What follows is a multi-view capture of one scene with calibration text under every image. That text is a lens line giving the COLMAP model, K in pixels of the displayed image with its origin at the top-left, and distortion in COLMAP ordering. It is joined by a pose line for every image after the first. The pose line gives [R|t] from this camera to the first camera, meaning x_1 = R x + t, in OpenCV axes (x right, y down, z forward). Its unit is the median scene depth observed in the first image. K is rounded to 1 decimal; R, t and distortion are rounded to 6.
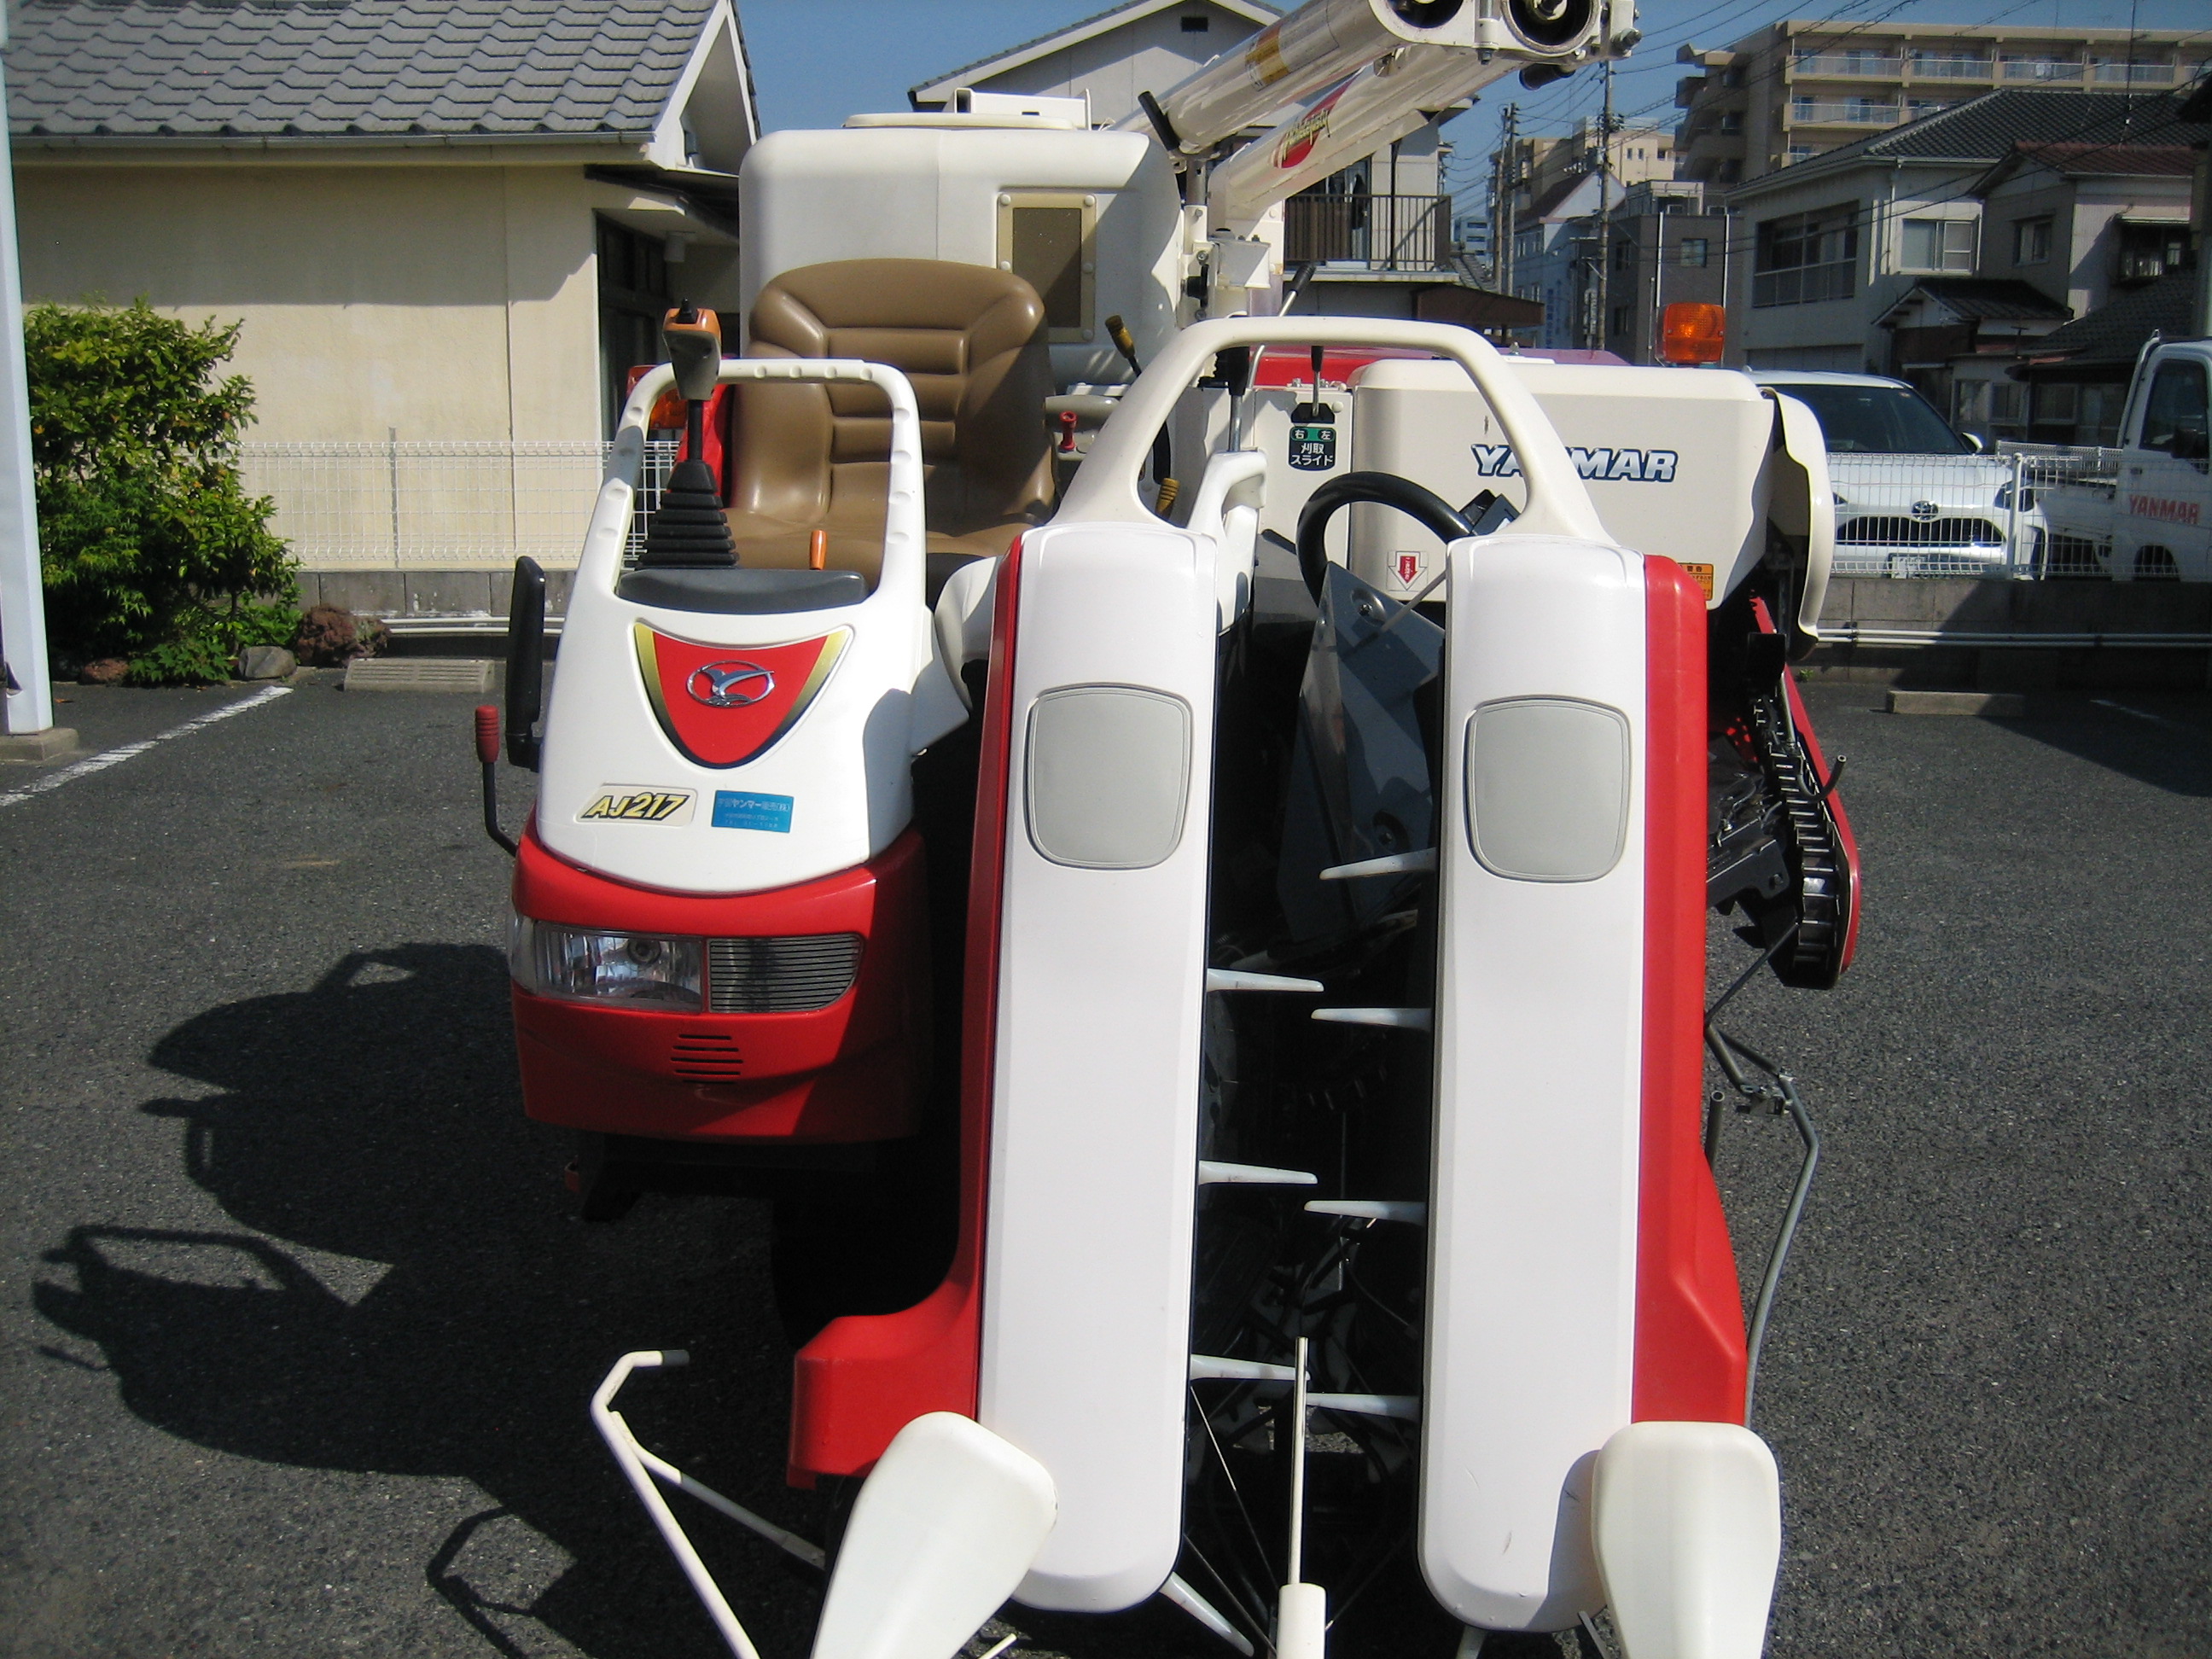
lens RADIAL K [[2269.8, 0, 1136.1], [0, 2269.8, 831.2], [0, 0, 1]] dist [-0.149739, 0.183026]
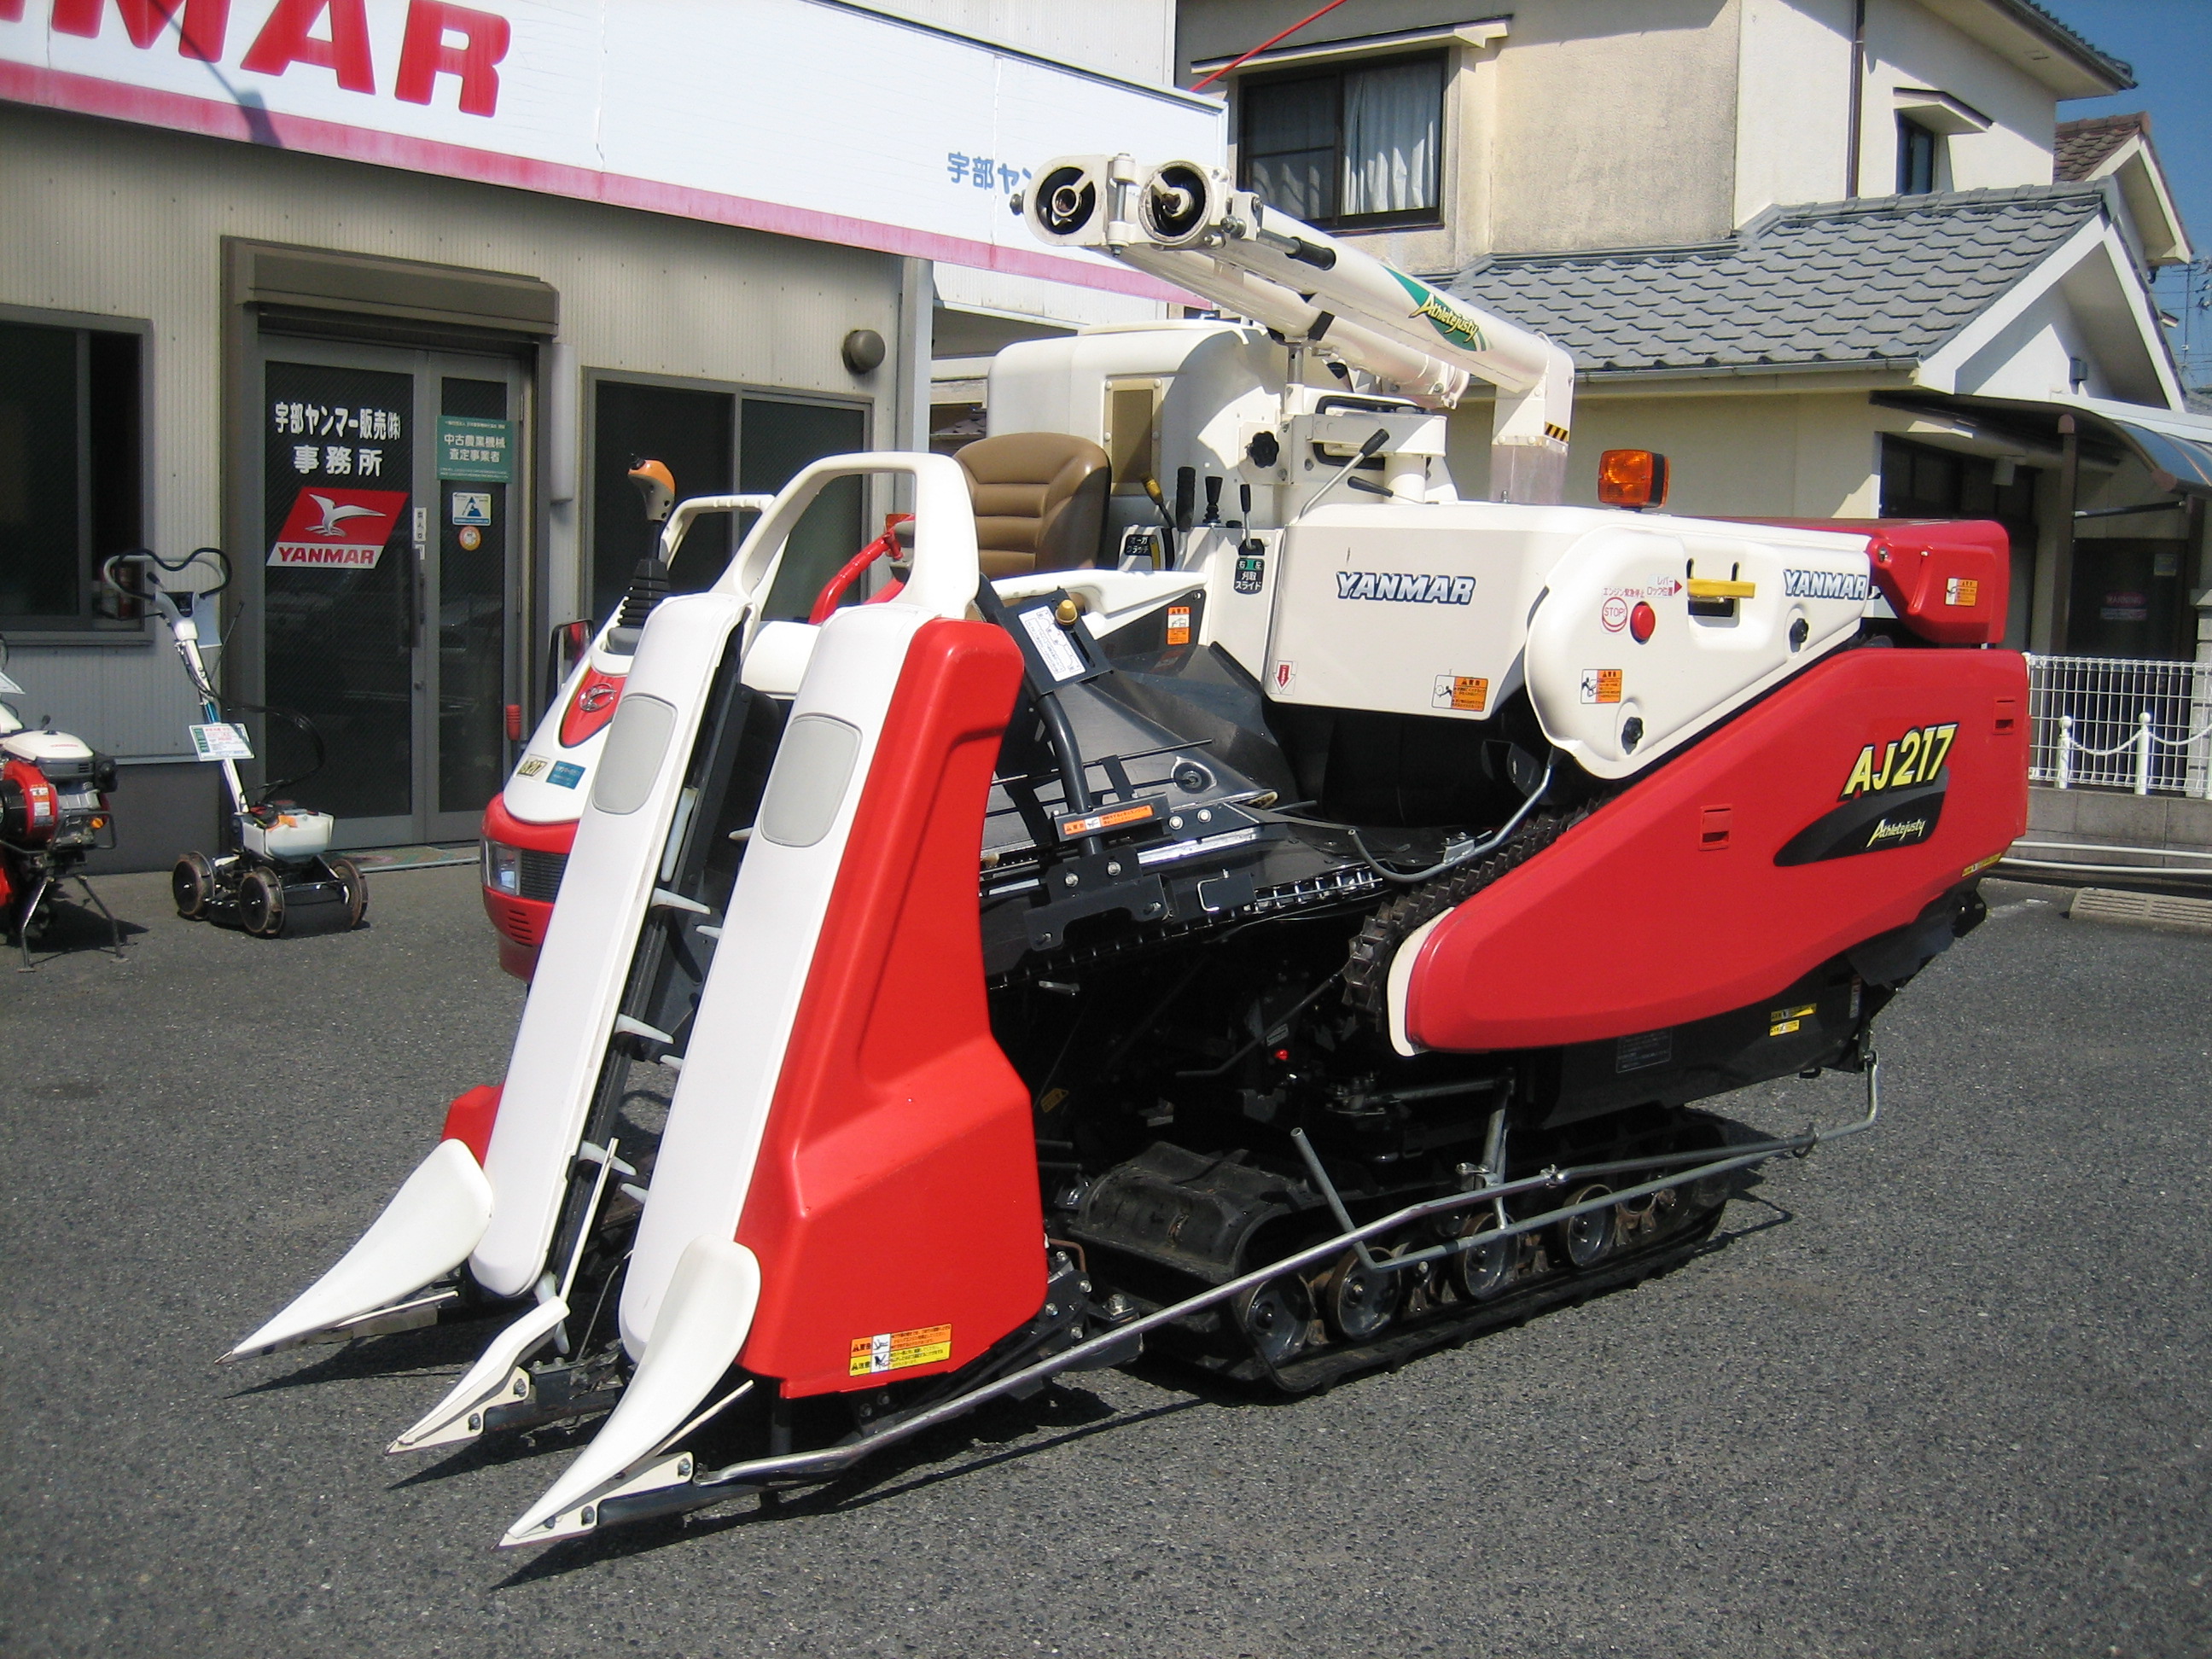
lens RADIAL K [[2269.8, 0, 1136.1], [0, 2269.8, 831.2], [0, 0, 1]] dist [-0.149739, 0.183026]
pose [[0.745467, 0.083419, -0.661302, 0.838660], [-0.152243, 0.987221, -0.047088, 0.031496], [0.648923, 0.135781, 0.748640, 0.070865]]
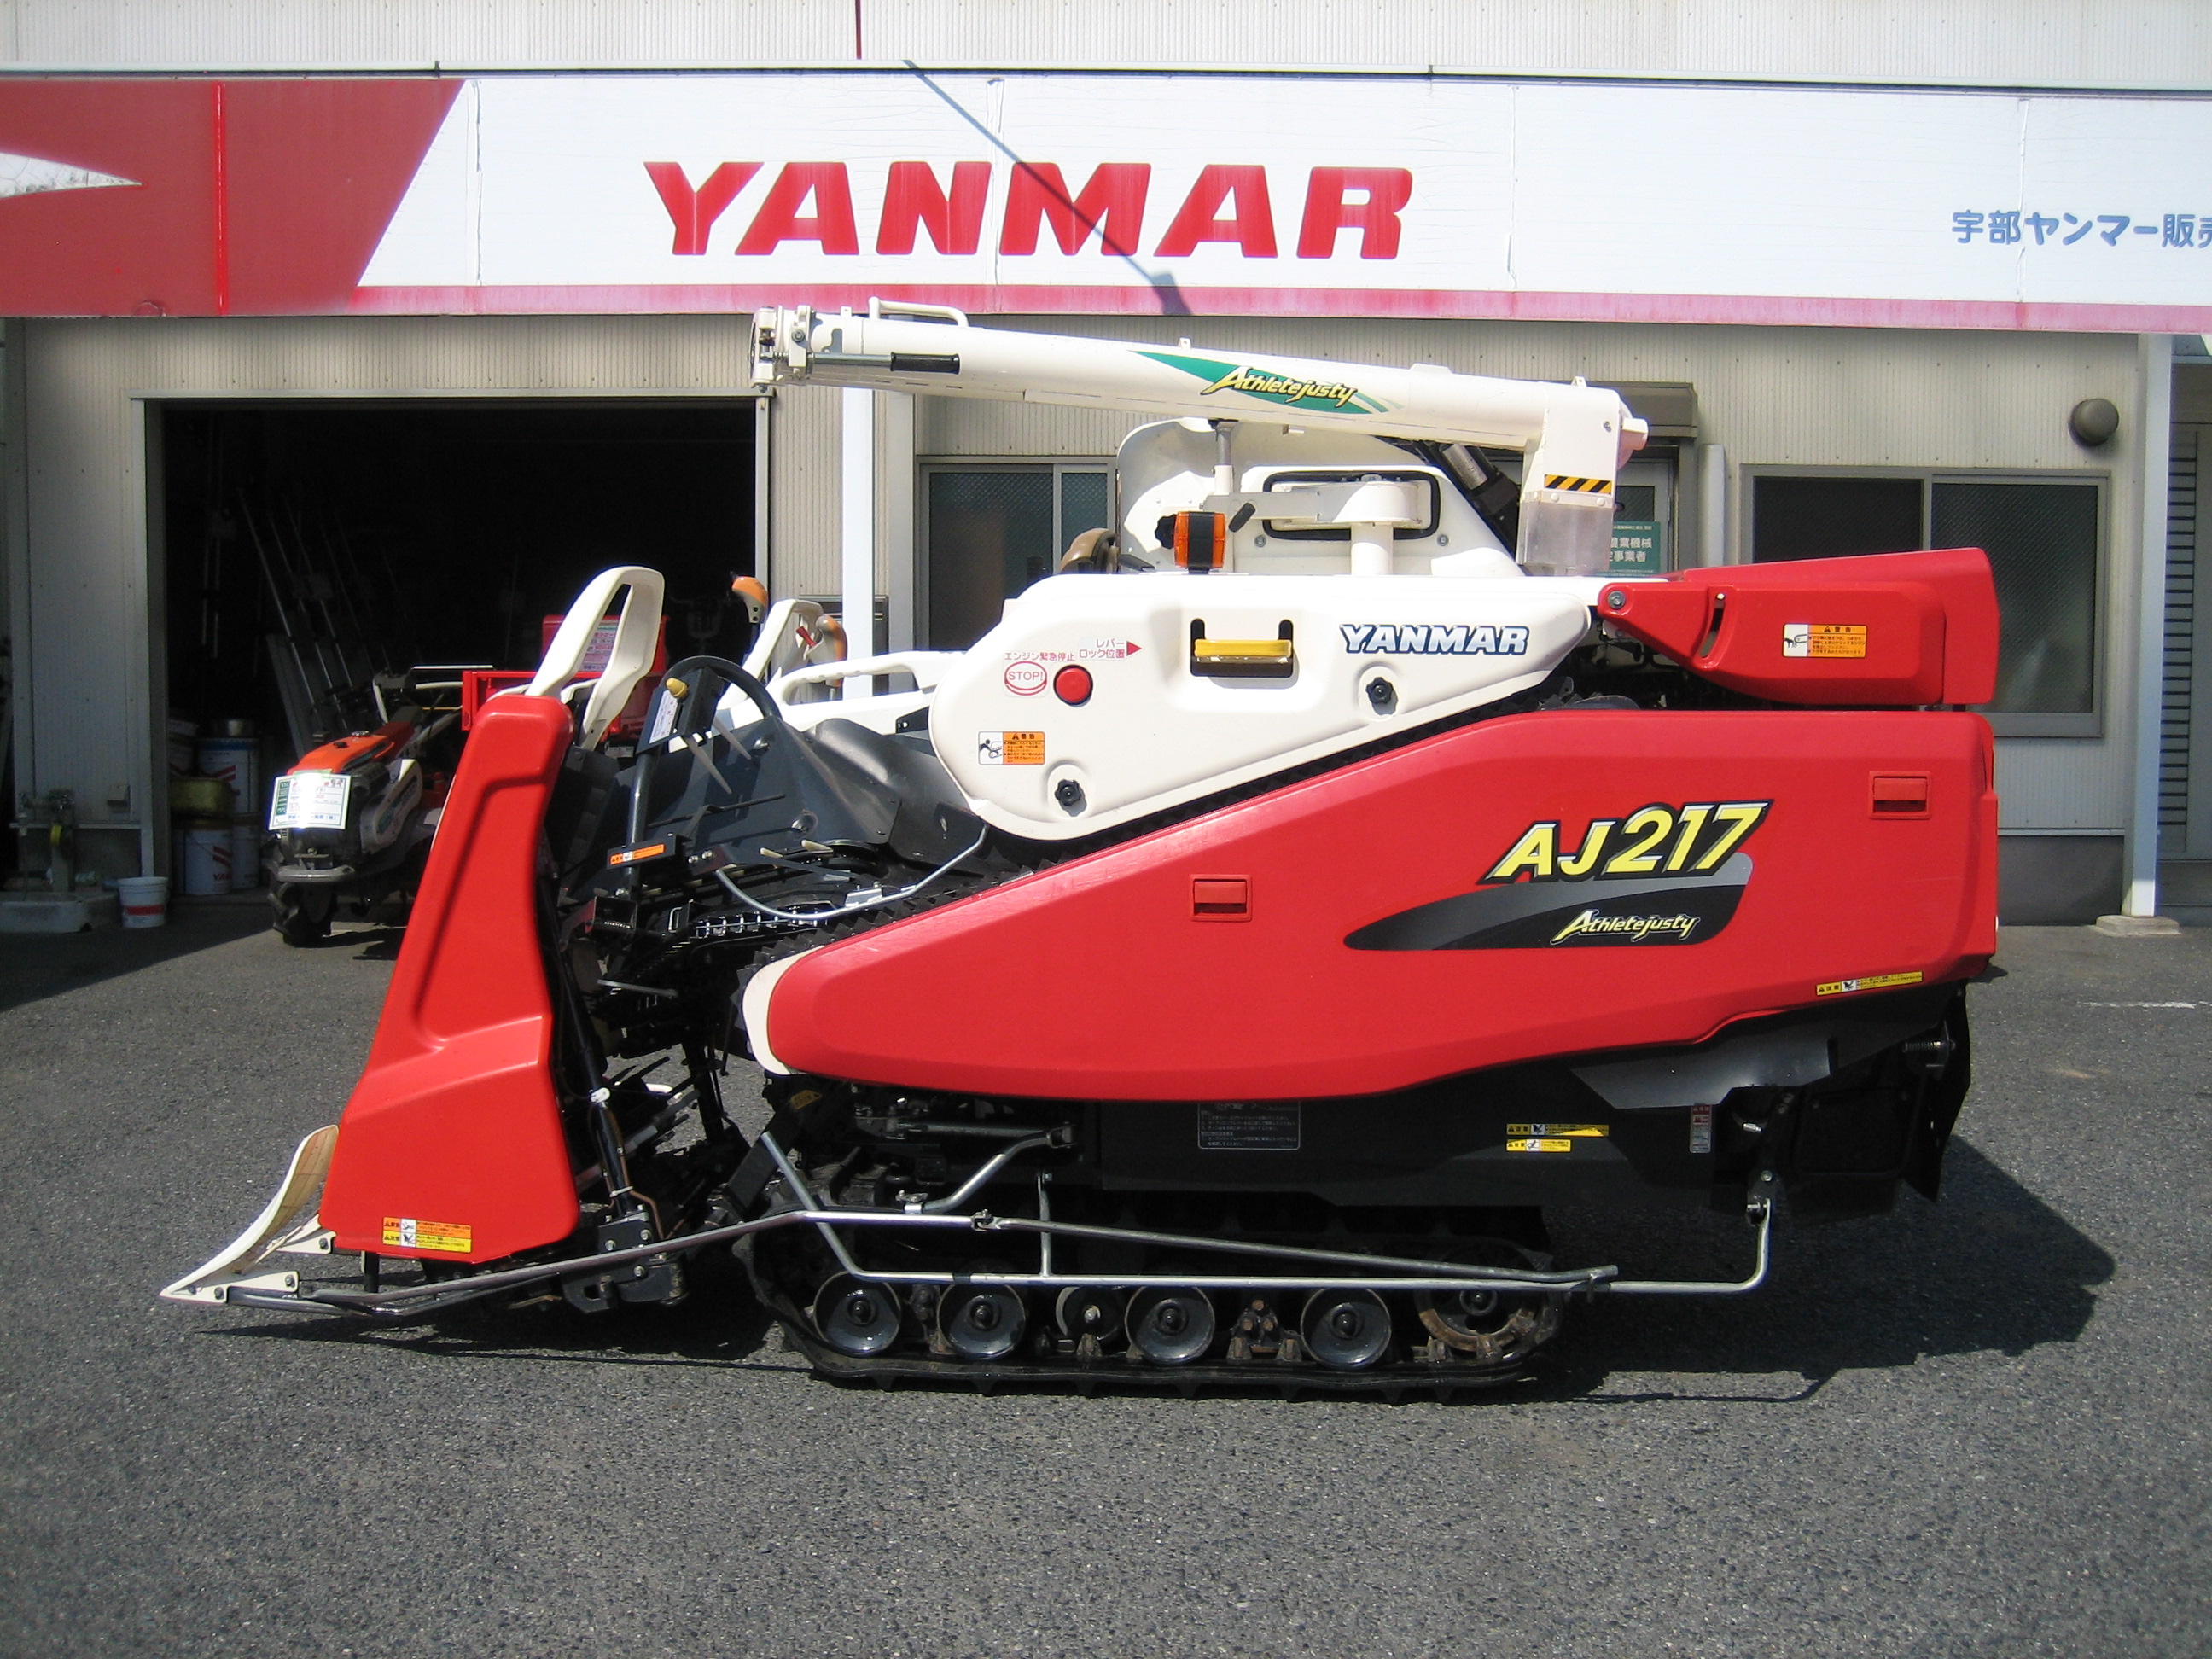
lens RADIAL K [[2269.8, 0, 1136.1], [0, 2269.8, 831.2], [0, 0, 1]] dist [-0.149739, 0.183026]
pose [[0.006514, 0.065346, -0.997841, 1.380499], [-0.197006, 0.978390, 0.062786, -0.155872], [0.980381, 0.196172, 0.019247, 1.019611]]
